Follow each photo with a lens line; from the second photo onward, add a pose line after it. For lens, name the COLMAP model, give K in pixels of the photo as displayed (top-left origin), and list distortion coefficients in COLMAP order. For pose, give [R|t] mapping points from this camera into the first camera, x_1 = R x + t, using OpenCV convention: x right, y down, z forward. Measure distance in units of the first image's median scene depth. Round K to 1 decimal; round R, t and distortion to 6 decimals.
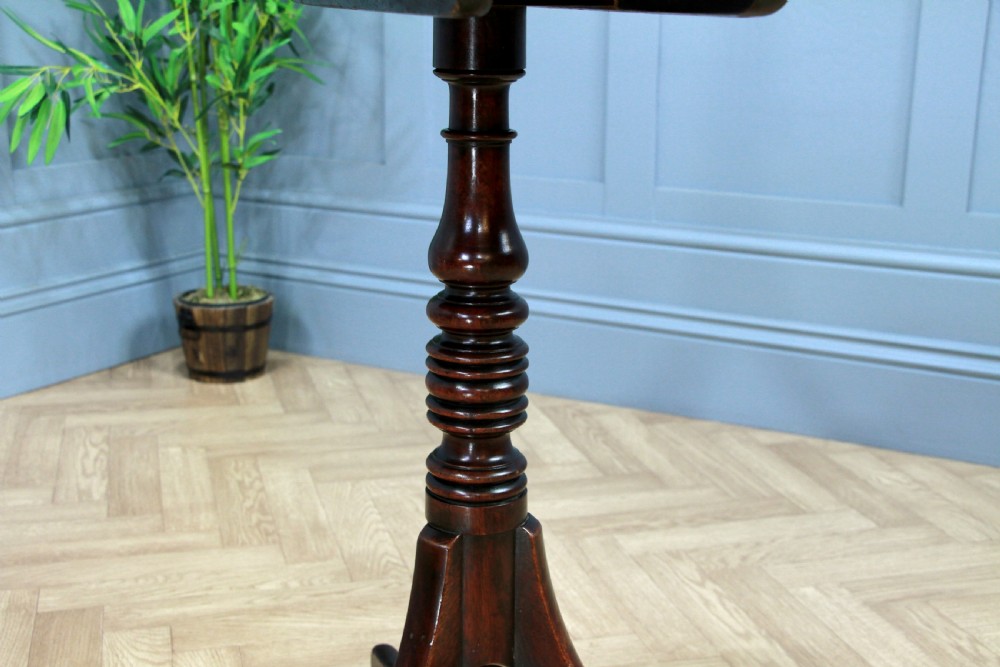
lens RADIAL K [[1368.3, 0, 495.3], [0, 1368.3, 341.3], [0, 0, 1]] dist [0.067623, 0.000000]
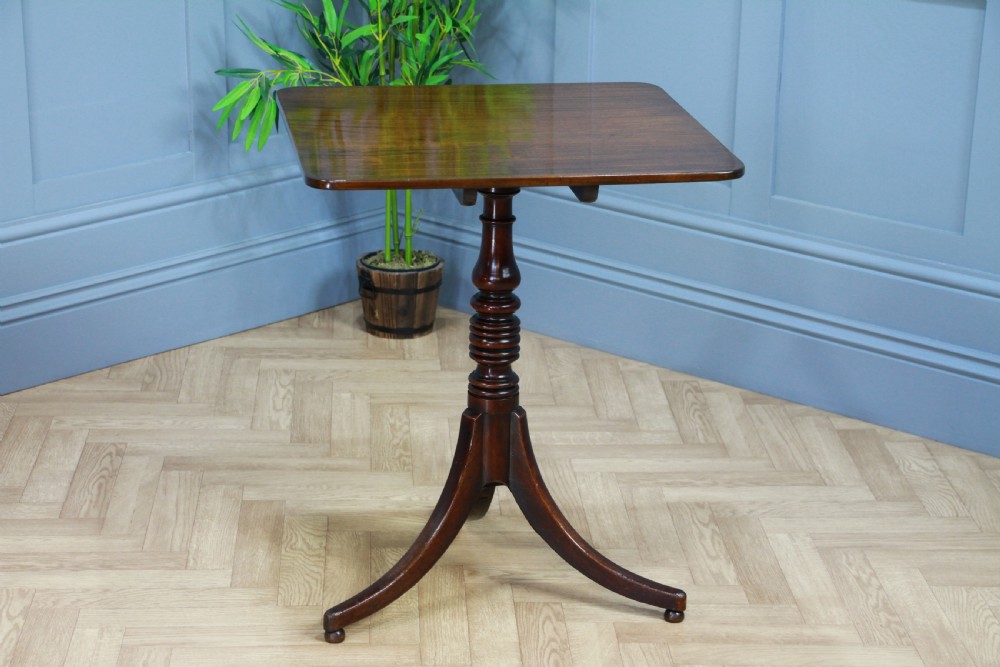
lens RADIAL K [[2498.0, 0, 492.6], [0, 2498.0, 333.0], [0, 0, 1]] dist [0.450642, 0.000000]
pose [[0.978677, 0.071498, -0.192558, 0.340361], [-0.061379, 0.996427, 0.058024, -0.120554], [0.196019, -0.044968, 0.979569, -1.229546]]
